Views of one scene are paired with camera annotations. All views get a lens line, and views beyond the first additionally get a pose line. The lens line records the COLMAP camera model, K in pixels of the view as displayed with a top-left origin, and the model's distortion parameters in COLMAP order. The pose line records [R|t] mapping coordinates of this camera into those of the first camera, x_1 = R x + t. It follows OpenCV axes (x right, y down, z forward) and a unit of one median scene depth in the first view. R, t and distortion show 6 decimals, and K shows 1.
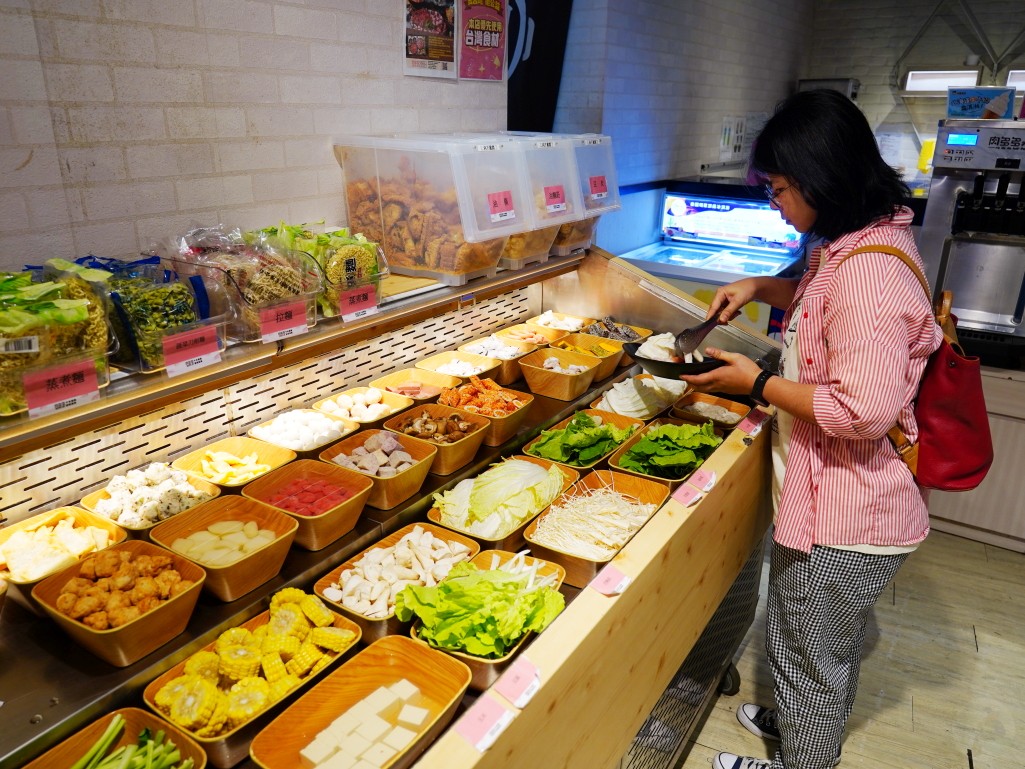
lens RADIAL K [[766.0, 0, 512.5], [0, 766.0, 384.5], [0, 0, 1]] dist [-0.011847, 0.004596]
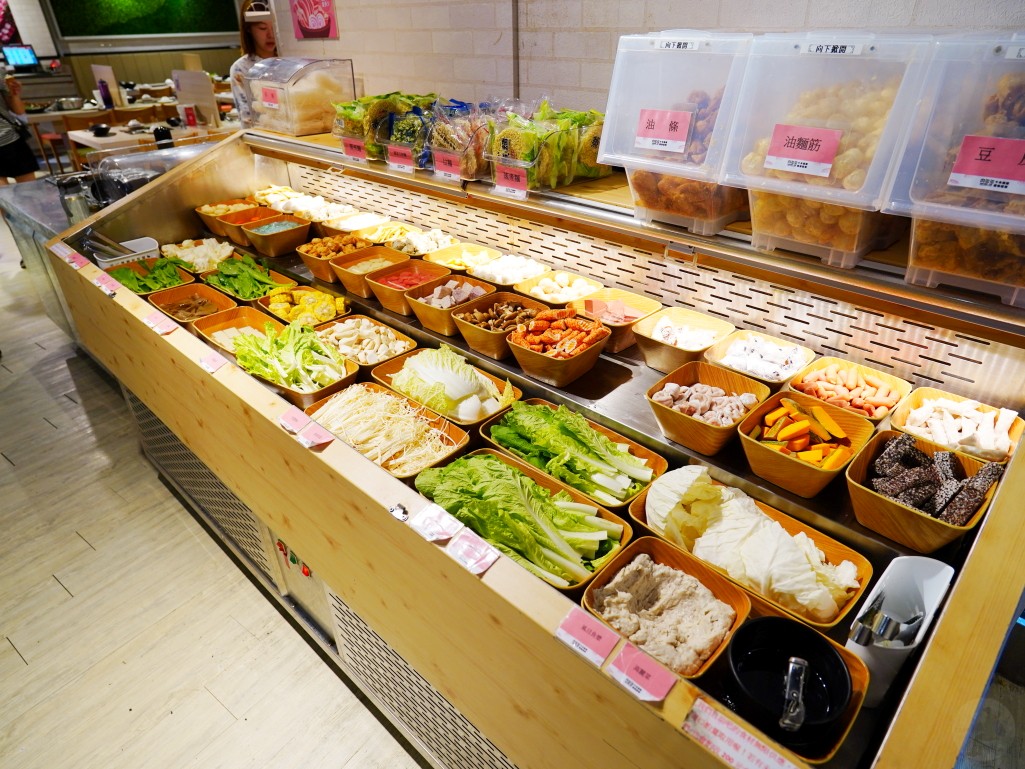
lens RADIAL K [[636.6, 0, 512.5], [0, 636.6, 384.5], [0, 0, 1]] dist [-0.026032, 0.000726]
pose [[-0.203778, 0.481895, -0.852204, 0.798747], [-0.319696, 0.789997, 0.523163, -0.385051], [0.925348, 0.379055, -0.006924, 1.189831]]
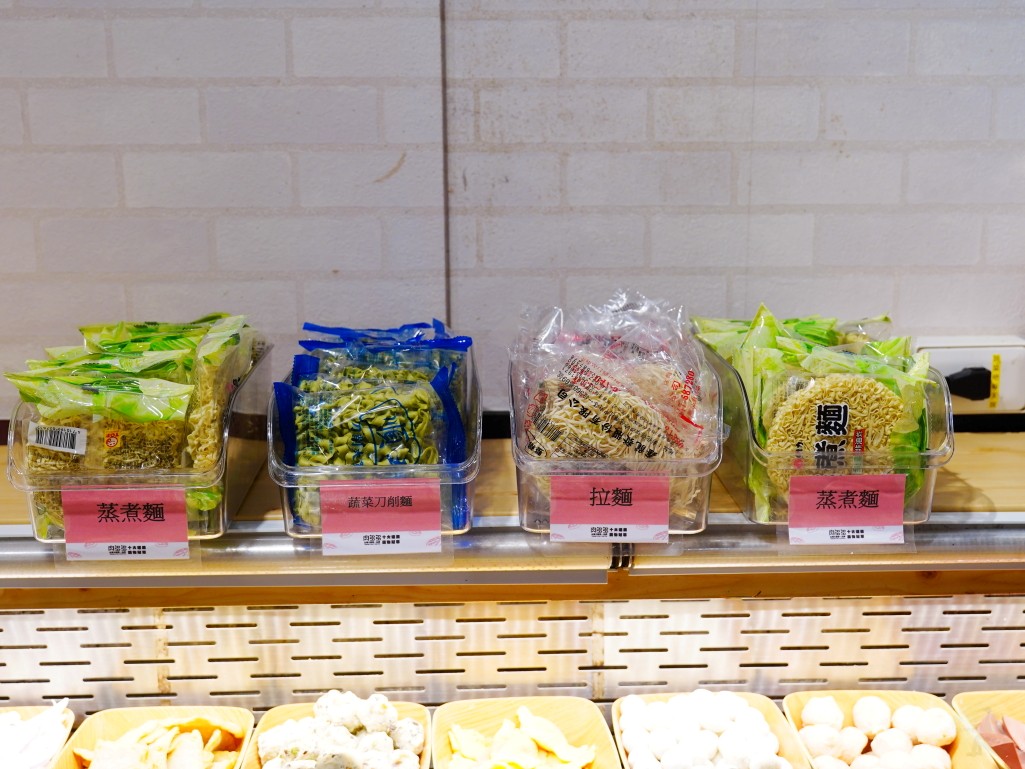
lens RADIAL K [[1160.0, 0, 512.5], [0, 1160.0, 384.5], [0, 0, 1]] dist [-0.000076, 0.002573]
pose [[0.570710, 0.159318, -0.805548, 0.215838], [-0.268947, 0.963155, -0.000054, -0.130359], [0.775859, 0.216680, 0.592530, 0.483218]]
